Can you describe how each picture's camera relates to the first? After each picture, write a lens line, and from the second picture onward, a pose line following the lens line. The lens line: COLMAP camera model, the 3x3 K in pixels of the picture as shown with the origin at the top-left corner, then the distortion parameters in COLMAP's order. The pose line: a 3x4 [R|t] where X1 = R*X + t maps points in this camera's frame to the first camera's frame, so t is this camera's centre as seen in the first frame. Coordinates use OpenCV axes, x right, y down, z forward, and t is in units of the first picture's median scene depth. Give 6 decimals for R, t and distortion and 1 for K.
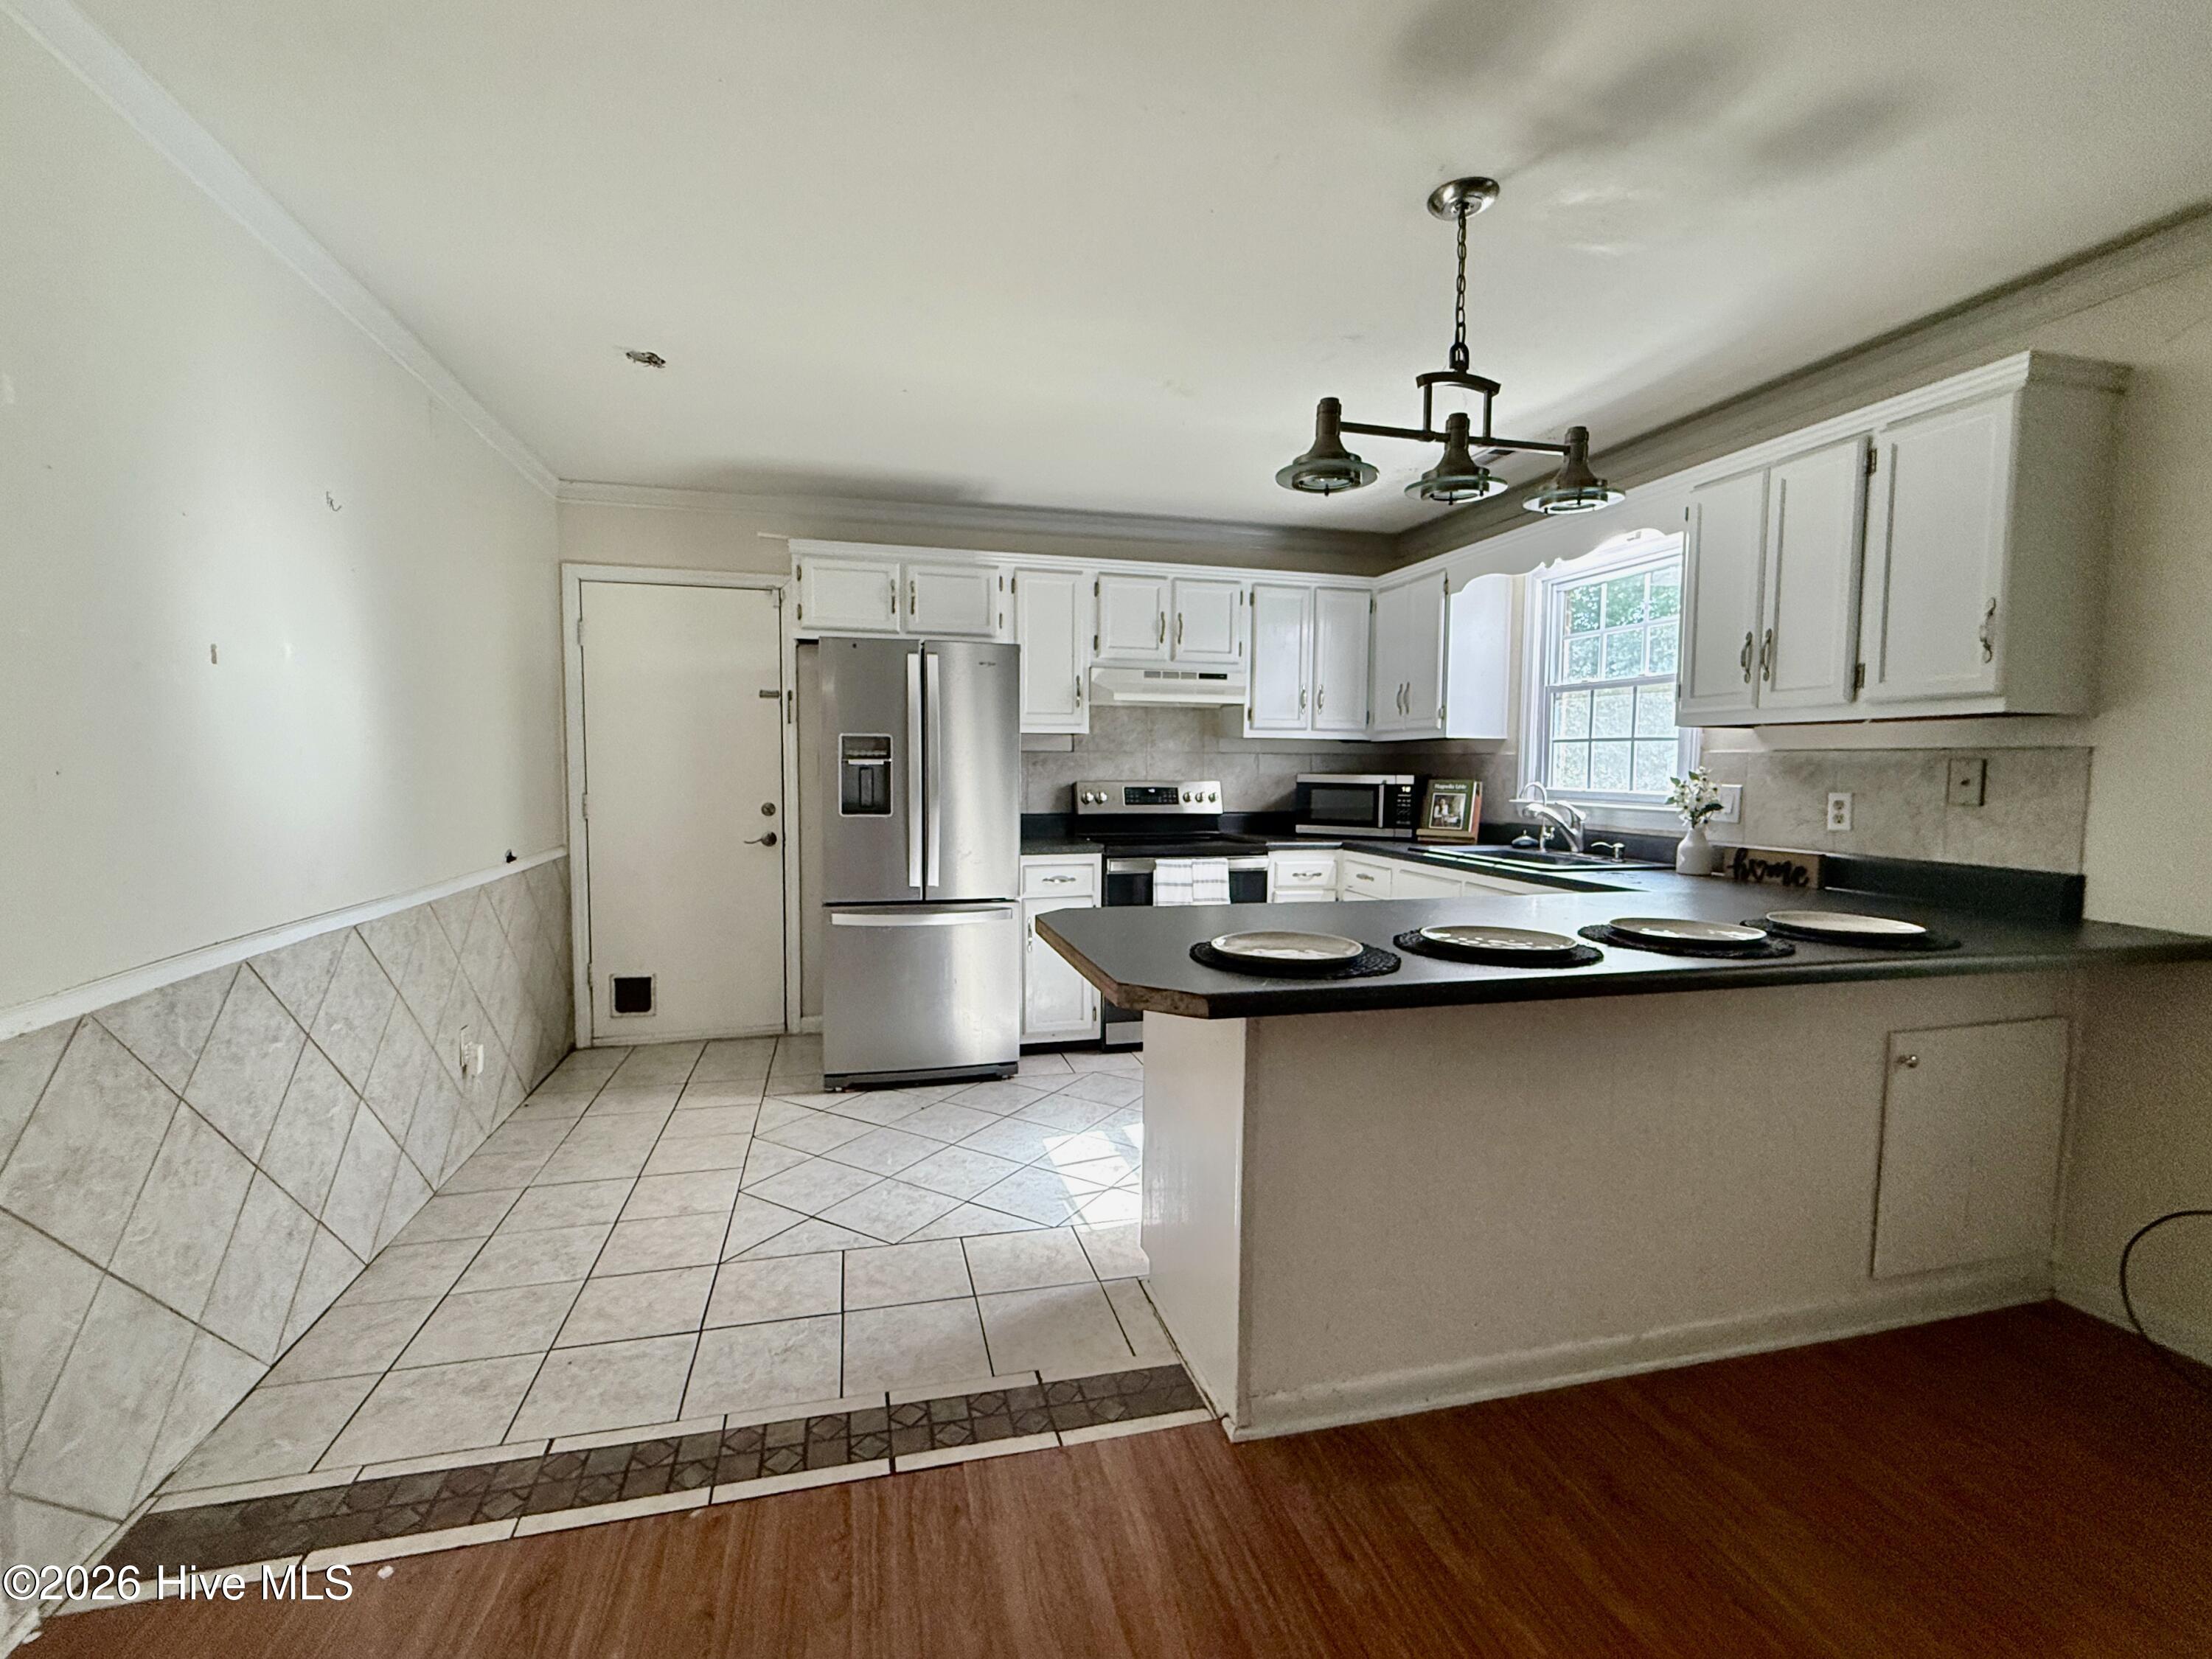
lens RADIAL K [[975.7, 0, 1089.2], [0, 975.7, 828.0], [0, 0, 1]] dist [-0.002044, 0.000220]
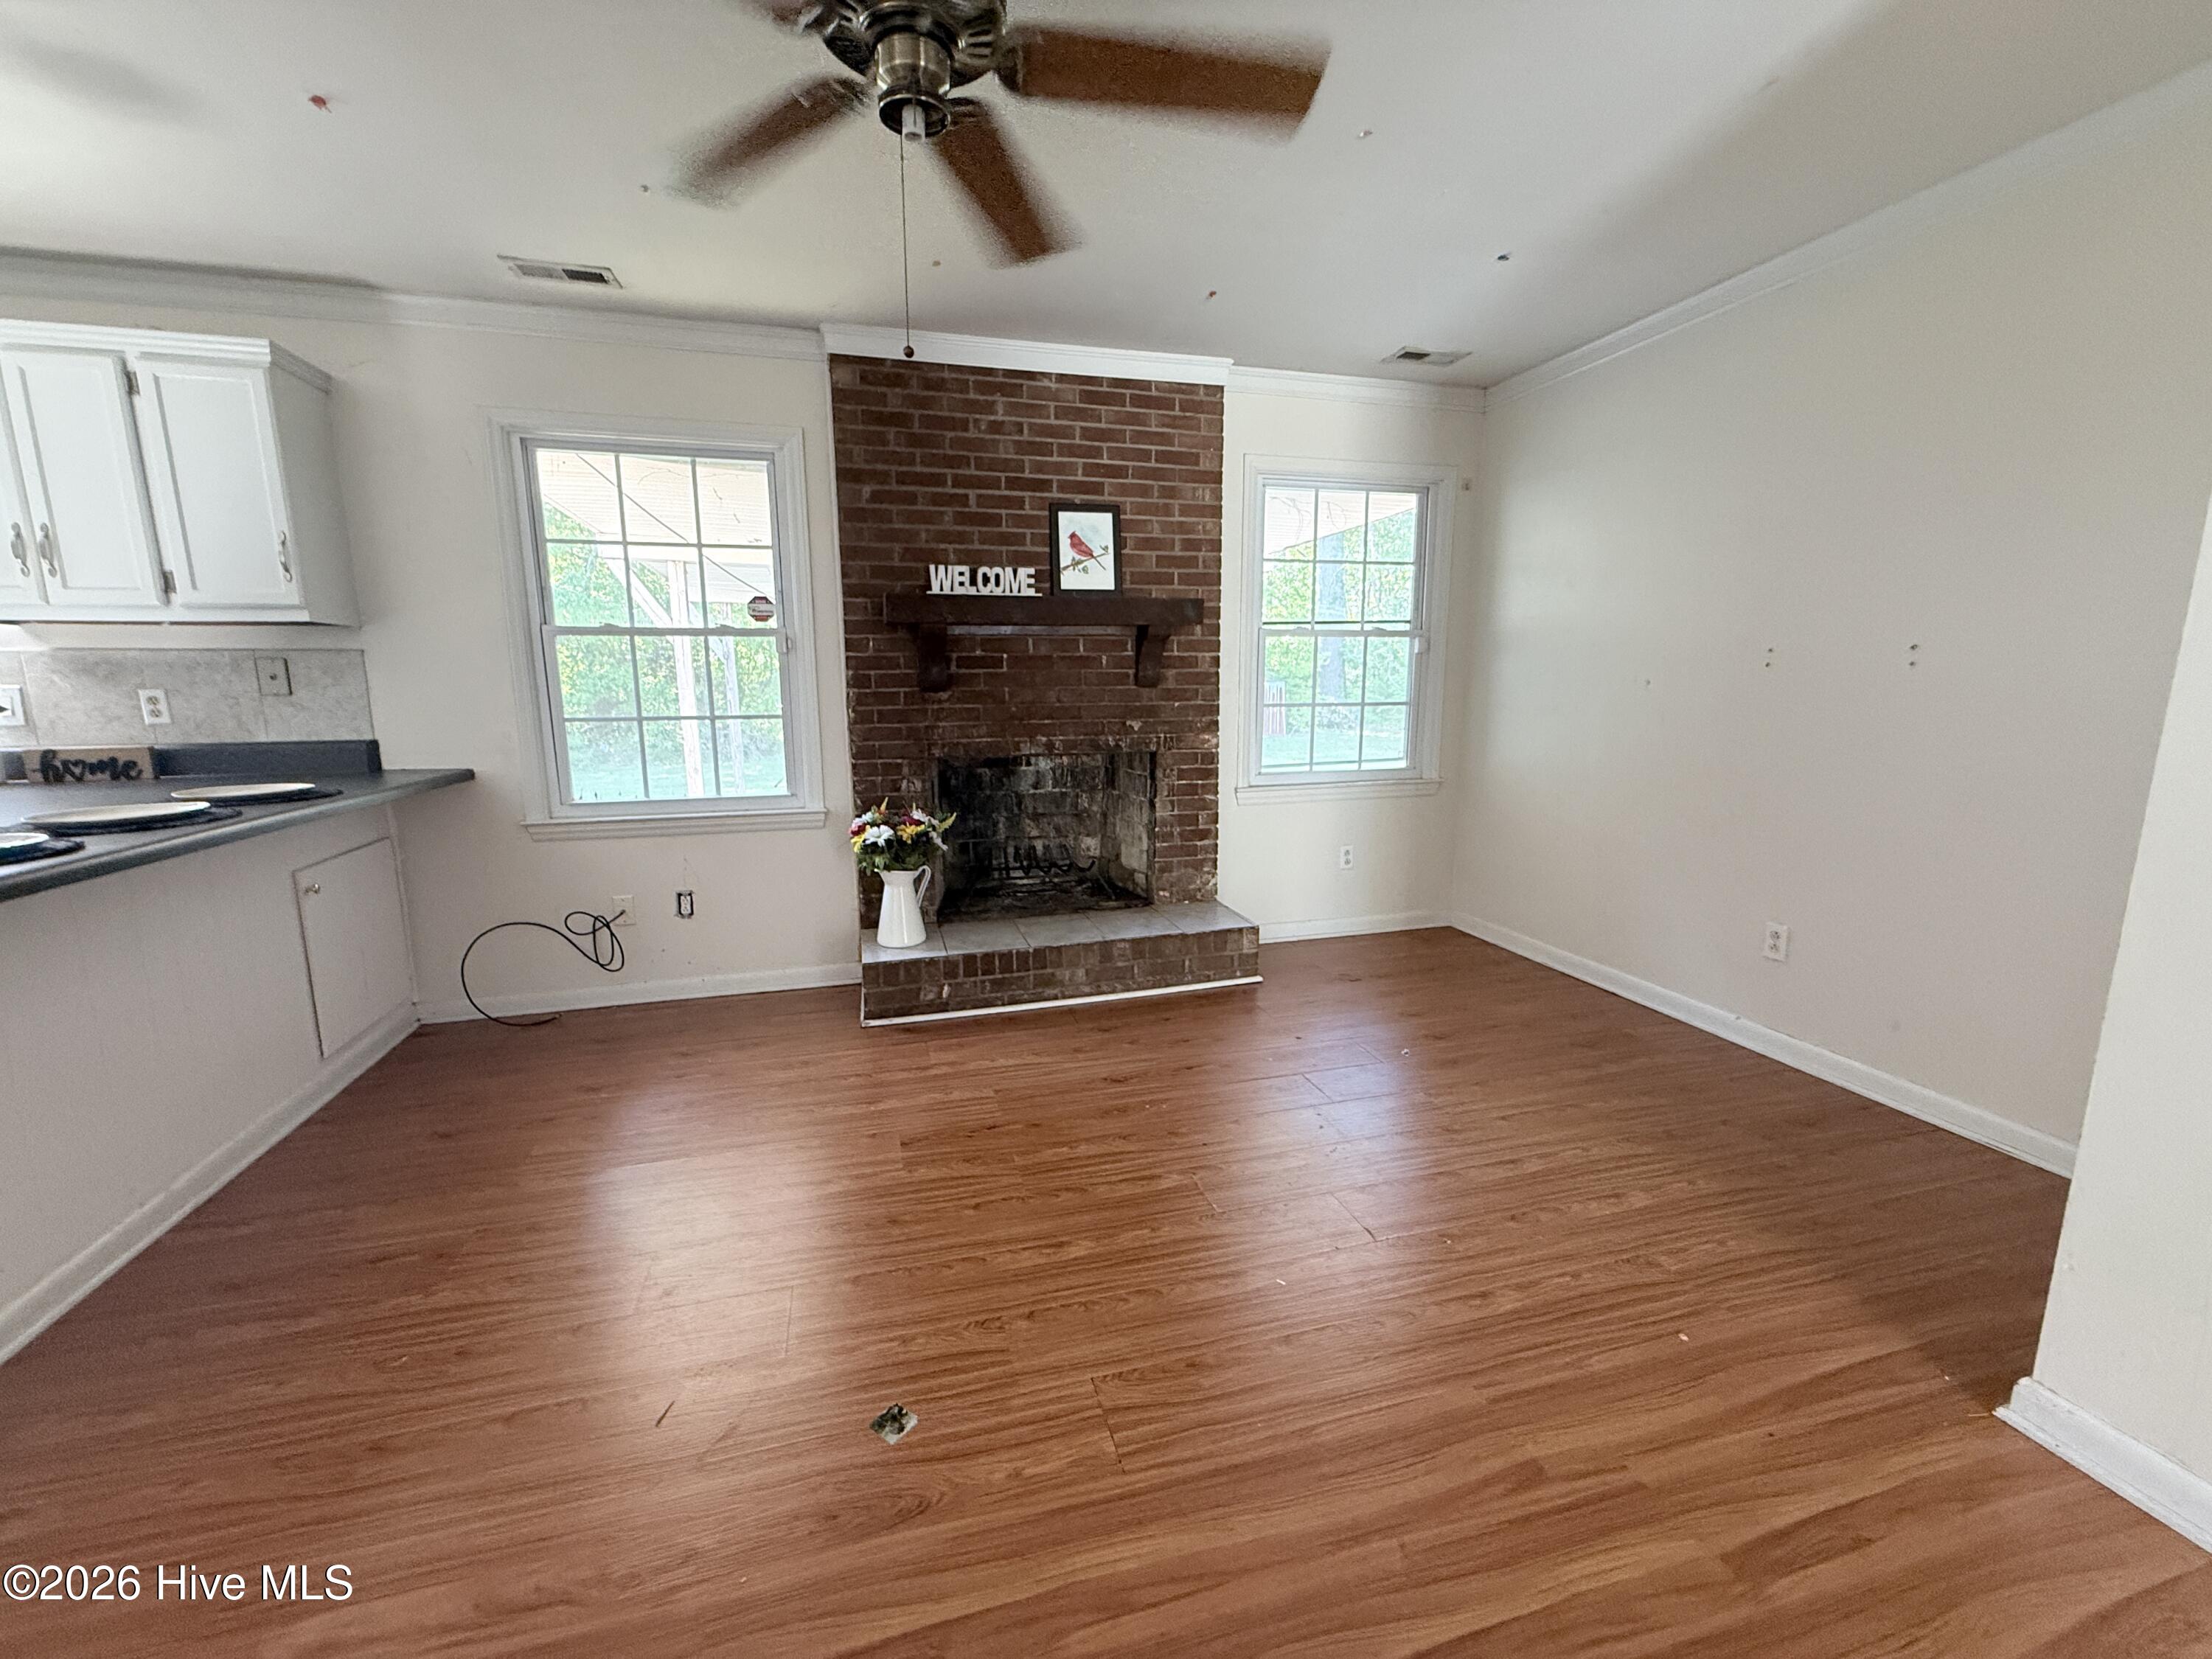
lens RADIAL K [[882.1, 0, 1098.6], [0, 882.1, 828.0], [0, 0, 1]] dist [0.000522, 0.000091]
pose [[-0.021200, -0.176716, 0.984033, -0.268028], [0.071907, 0.981436, 0.177799, 0.018021], [-0.997186, 0.074529, -0.008100, -0.042022]]
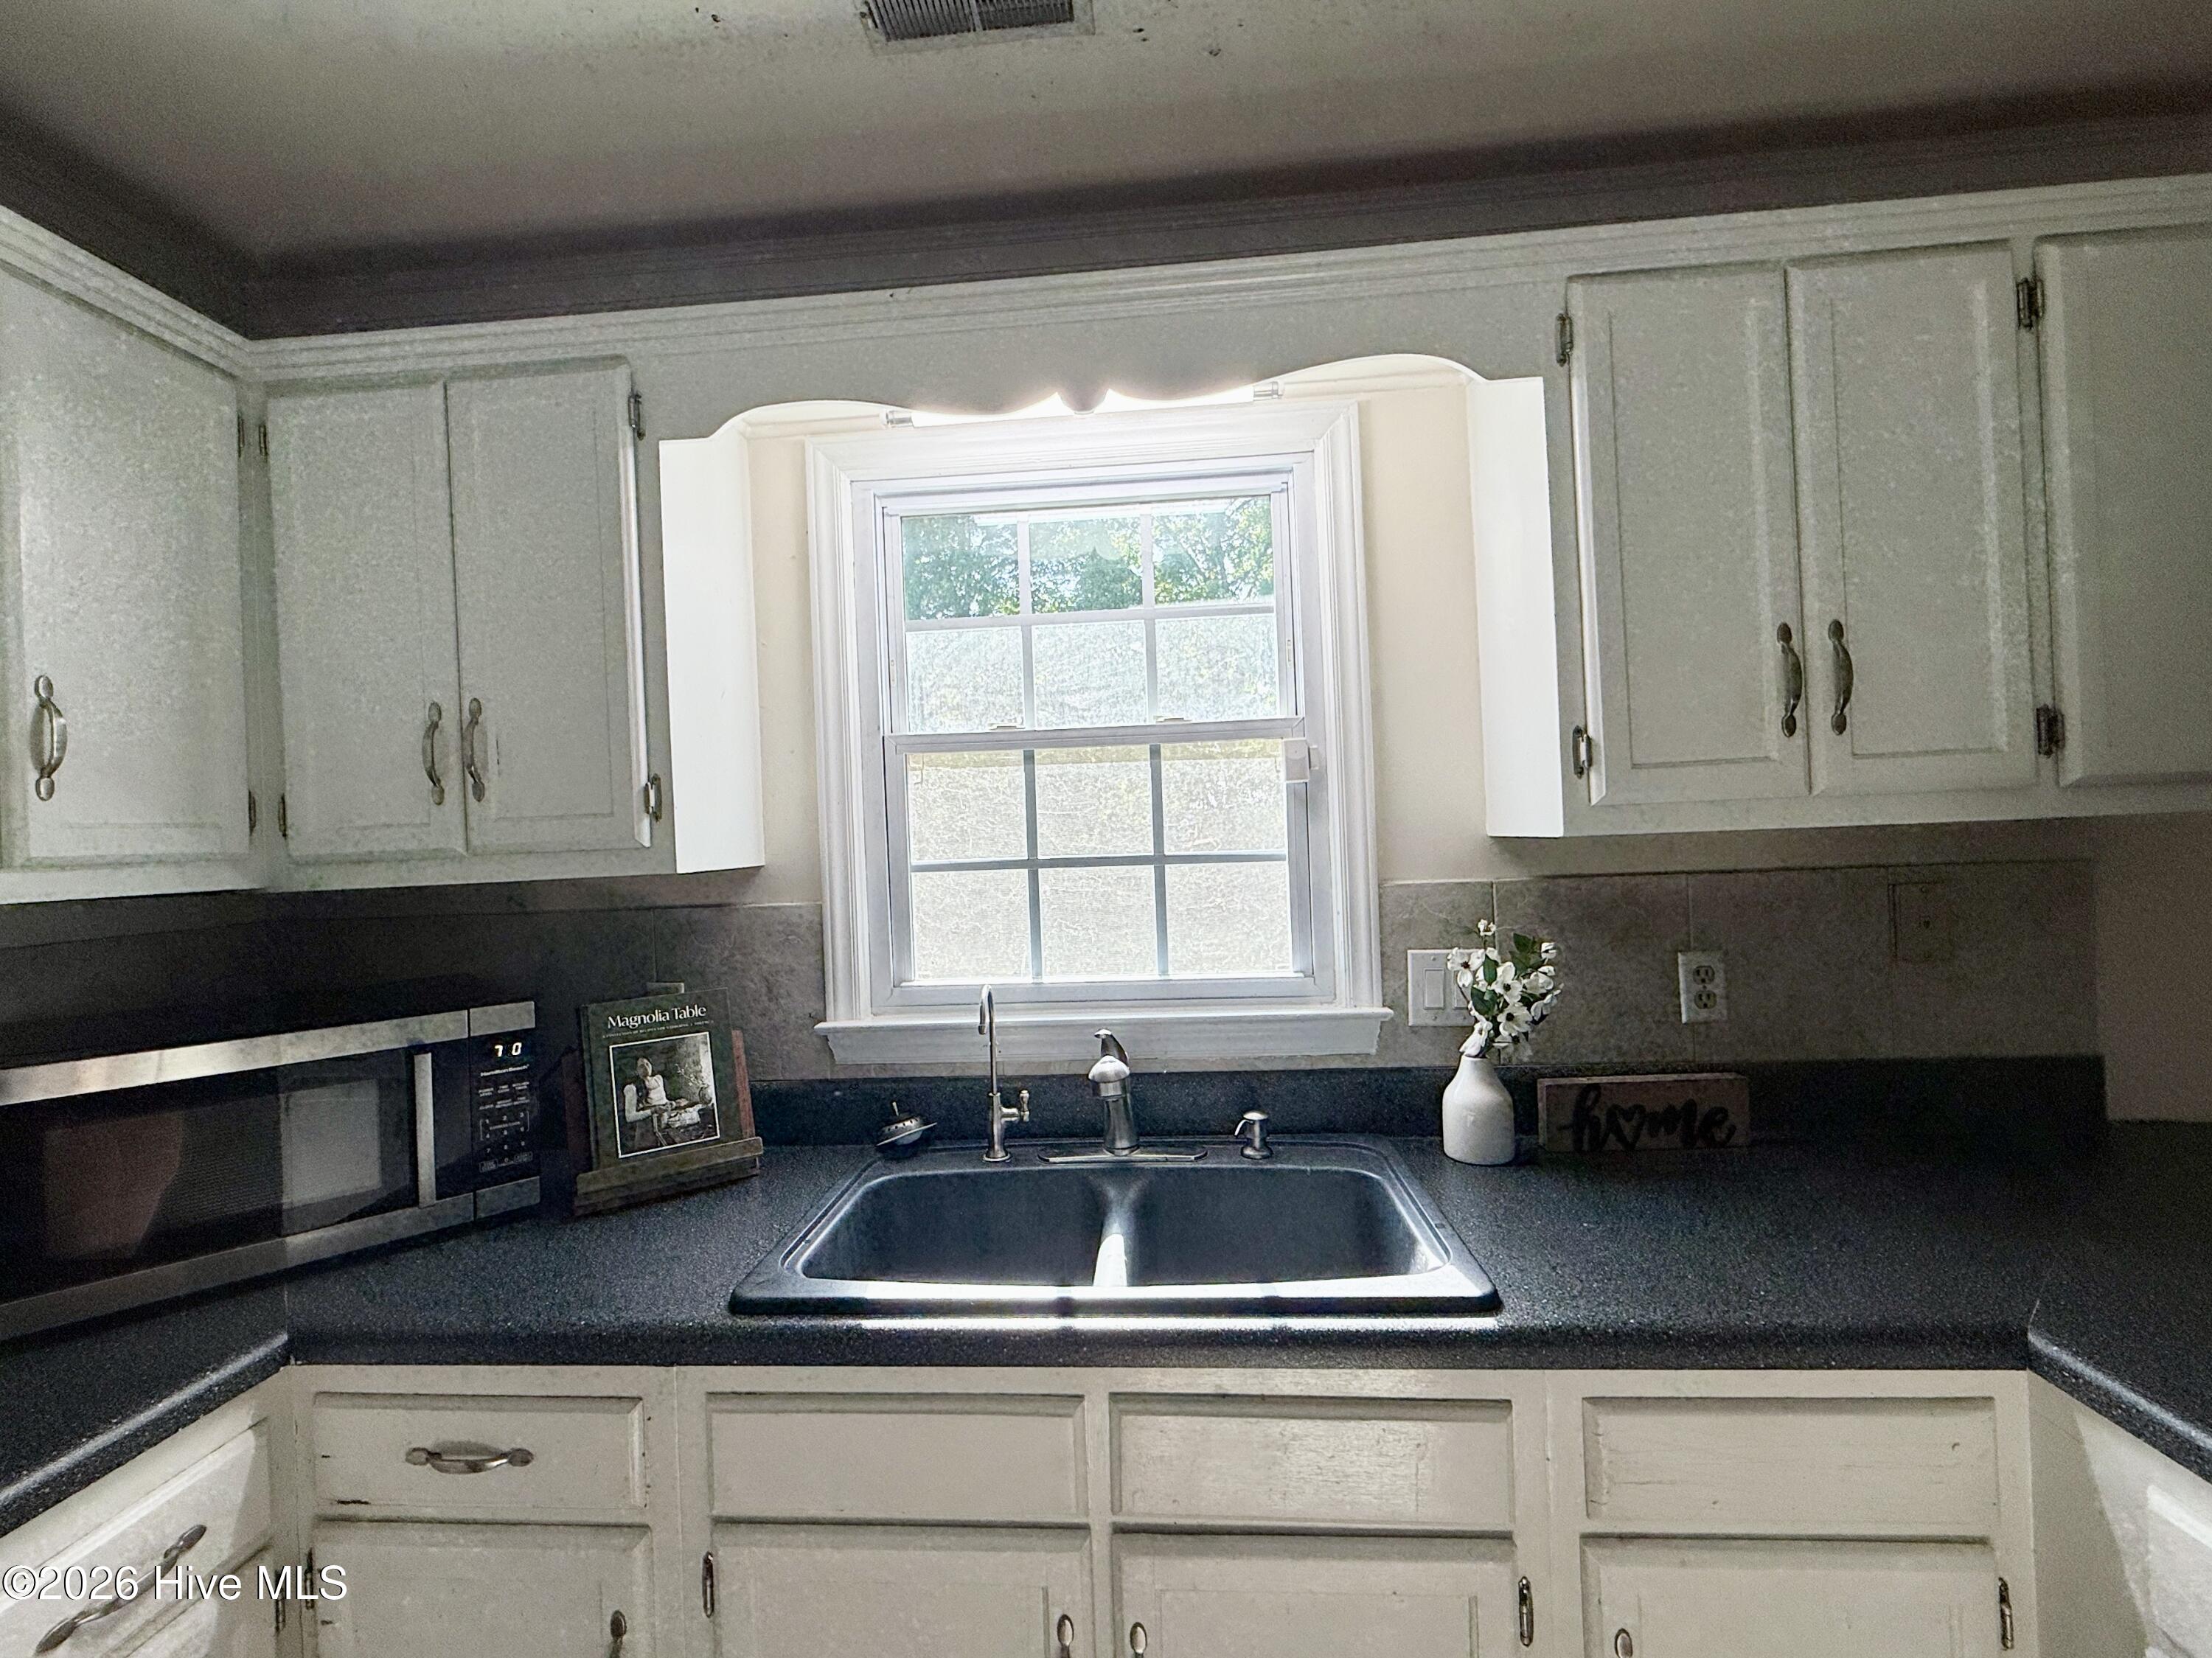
lens RADIAL K [[975.7, 0, 1096.7], [0, 975.7, 829.0], [0, 0, 1]] dist [-0.002044, 0.000220]
pose [[0.316246, -0.020353, 0.948459, 0.162201], [0.105510, 0.994322, -0.013843, -0.139298], [-0.942792, 0.104450, 0.316597, 1.203088]]
